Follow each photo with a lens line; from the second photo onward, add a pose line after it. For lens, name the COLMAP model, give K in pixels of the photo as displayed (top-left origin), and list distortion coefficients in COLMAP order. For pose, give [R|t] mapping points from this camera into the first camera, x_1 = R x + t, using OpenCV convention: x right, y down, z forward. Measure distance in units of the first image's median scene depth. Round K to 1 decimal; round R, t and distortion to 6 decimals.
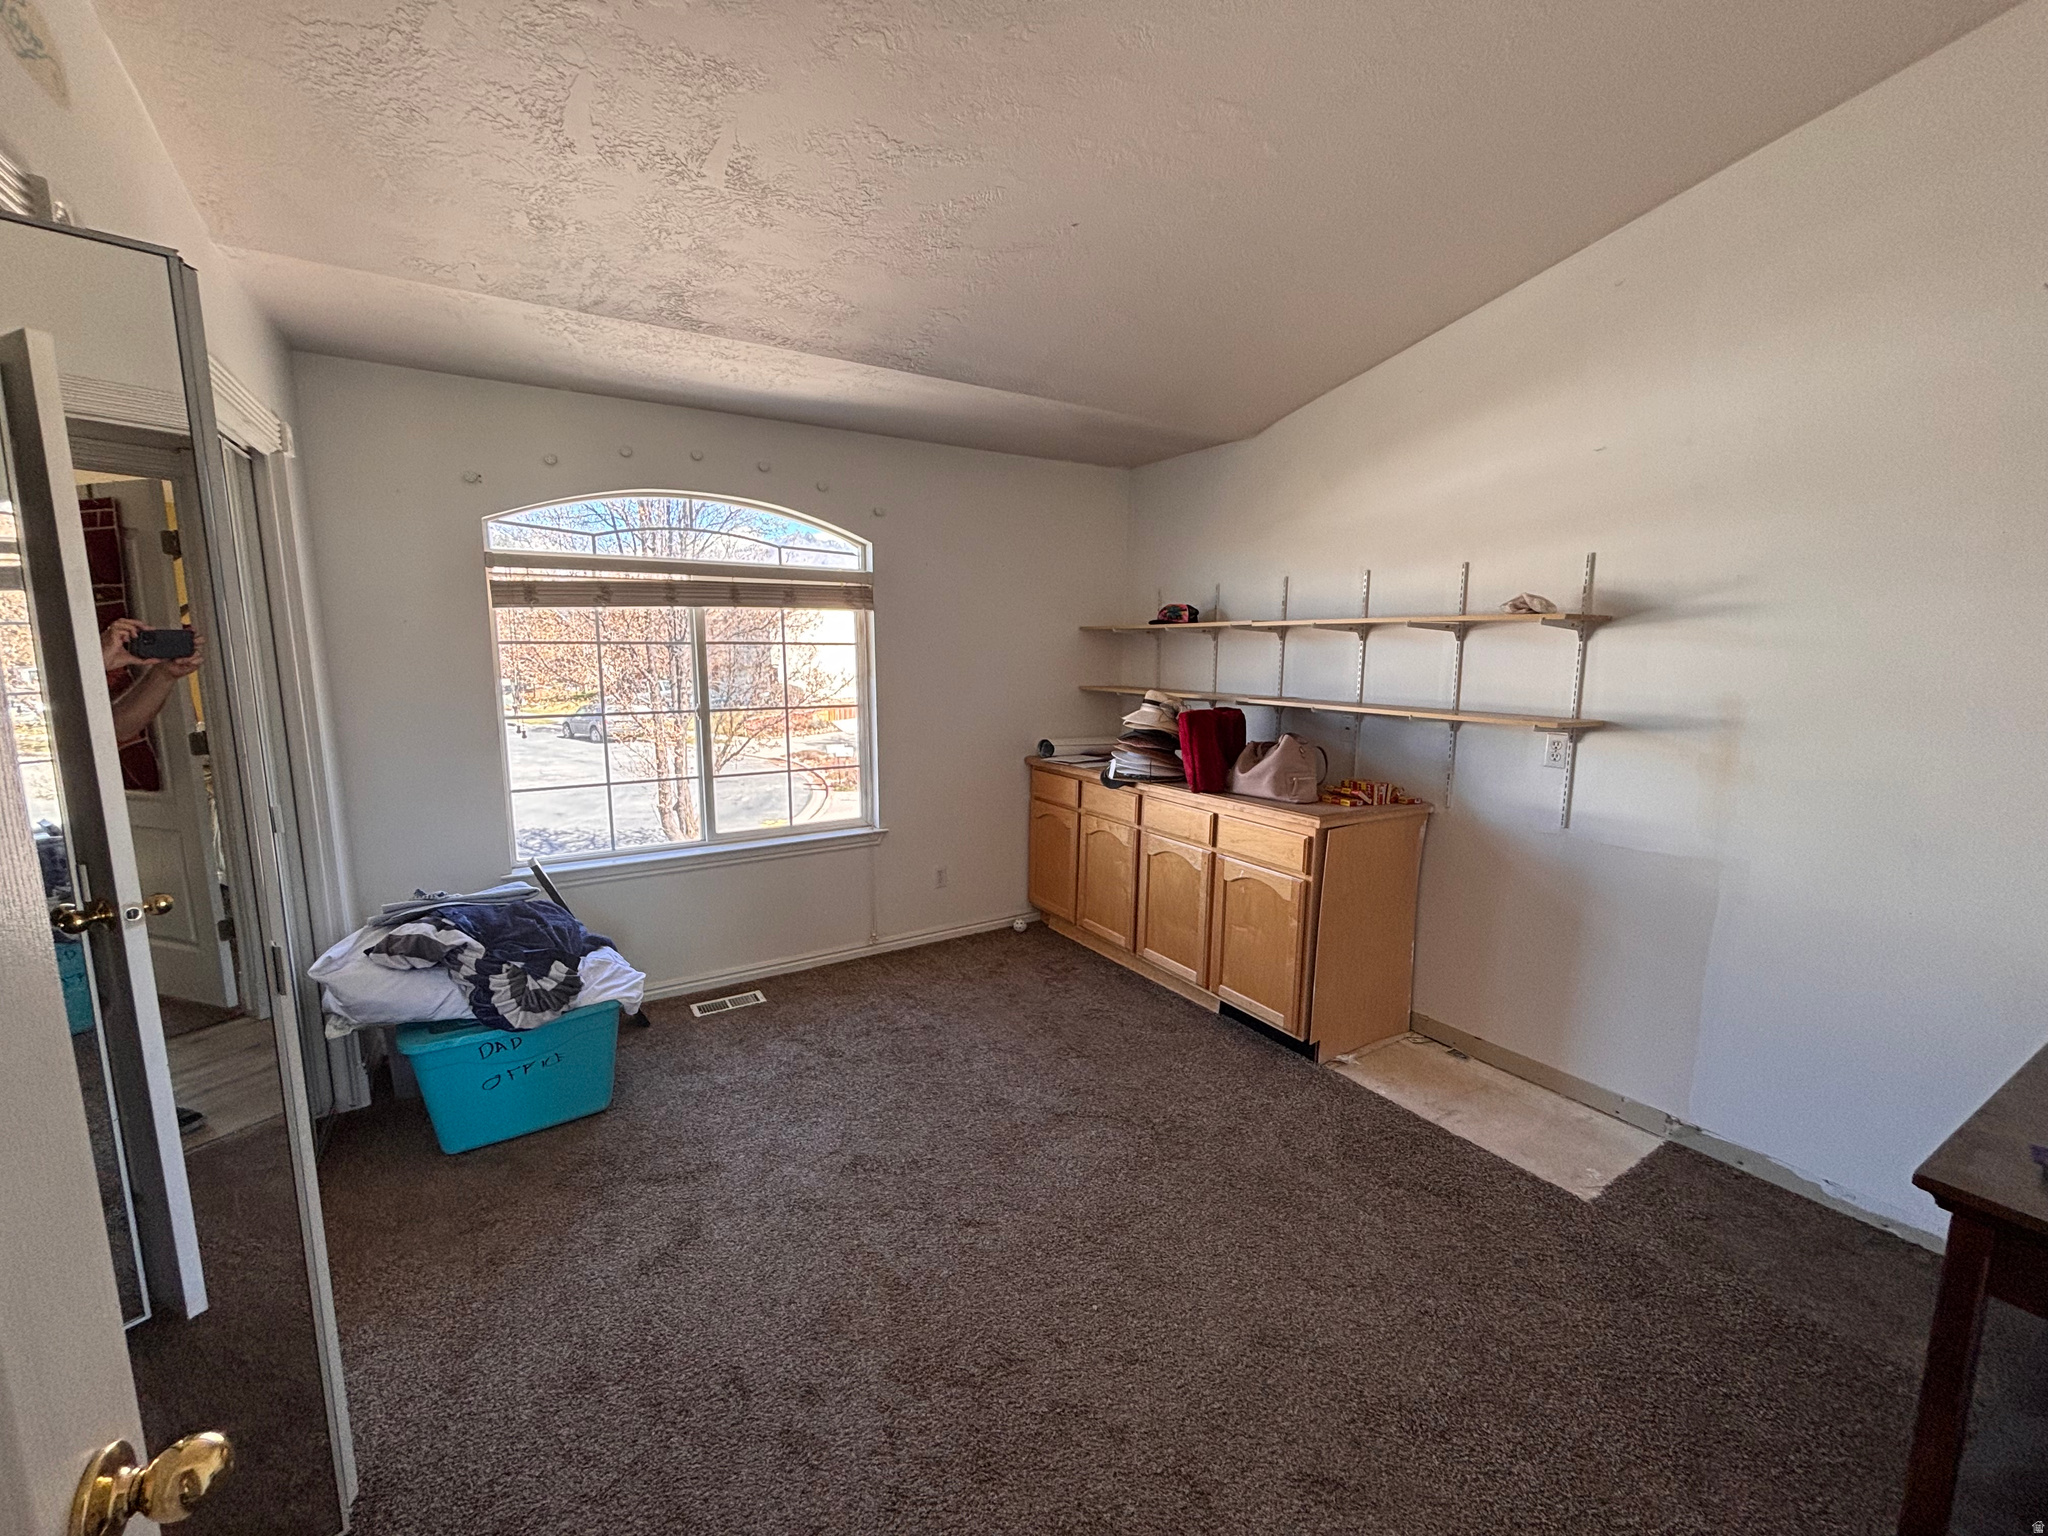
lens RADIAL K [[822.9, 0, 1032.6], [0, 822.9, 764.4], [0, 0, 1]] dist [-0.010198, 0.004758]
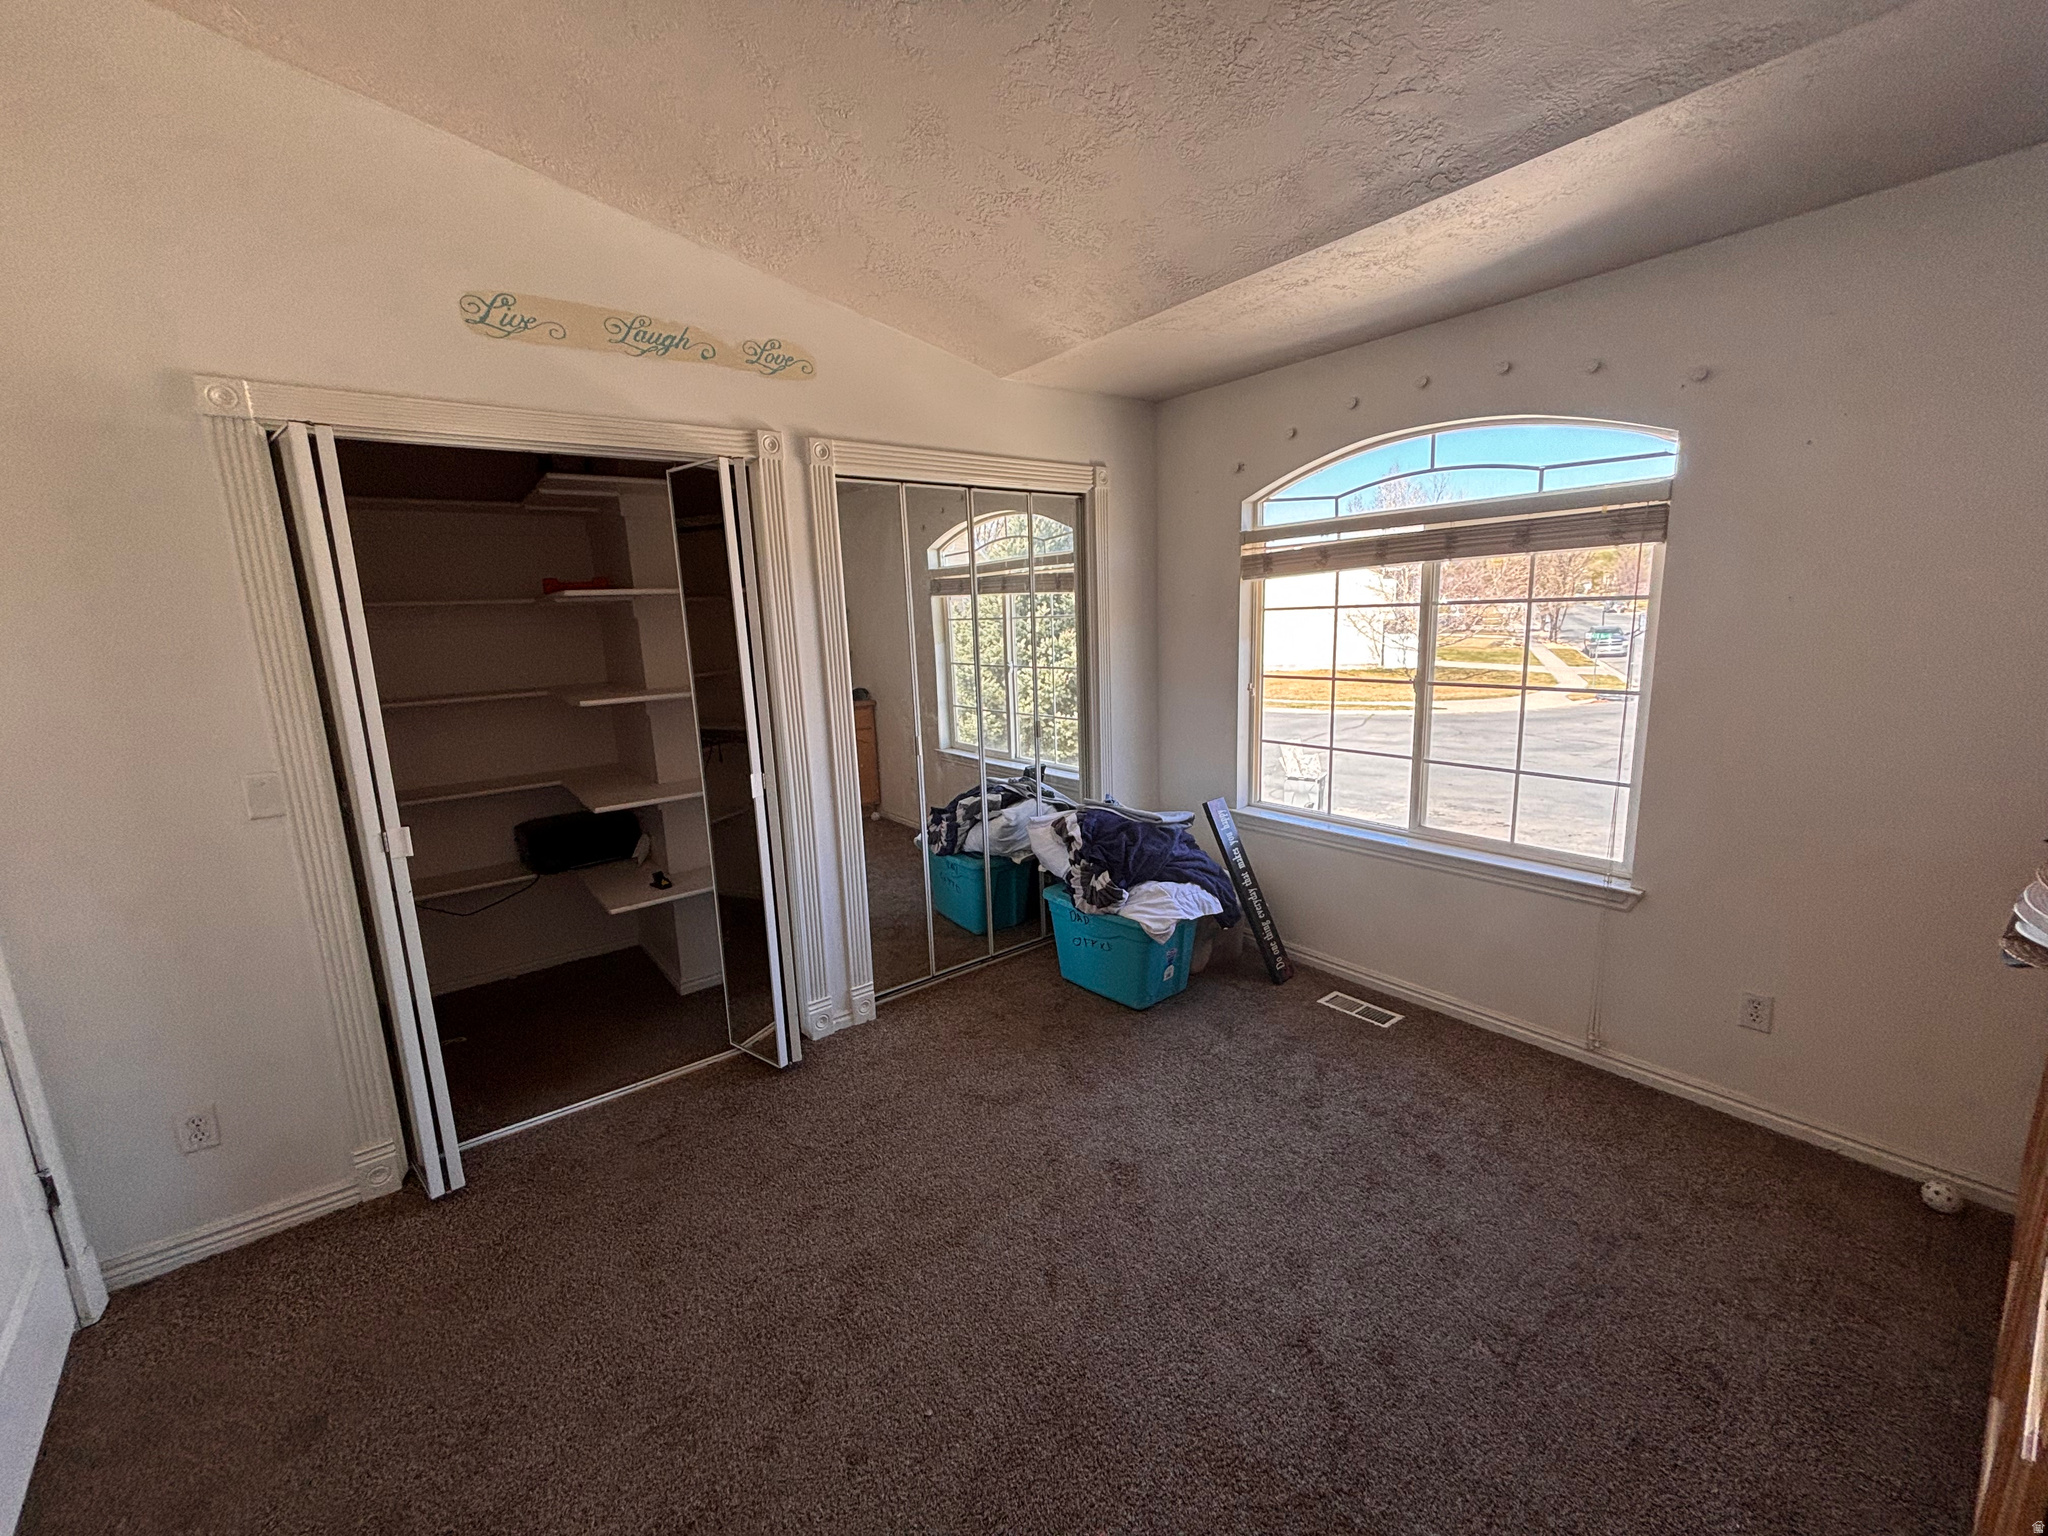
lens RADIAL K [[822.9, 0, 1032.6], [0, 822.9, 764.4], [0, 0, 1]] dist [-0.010198, 0.004758]
pose [[0.089790, 0.175630, -0.980353, 0.458717], [-0.103871, 0.980612, 0.166163, -0.088715], [0.990529, 0.086910, 0.106292, 0.551505]]
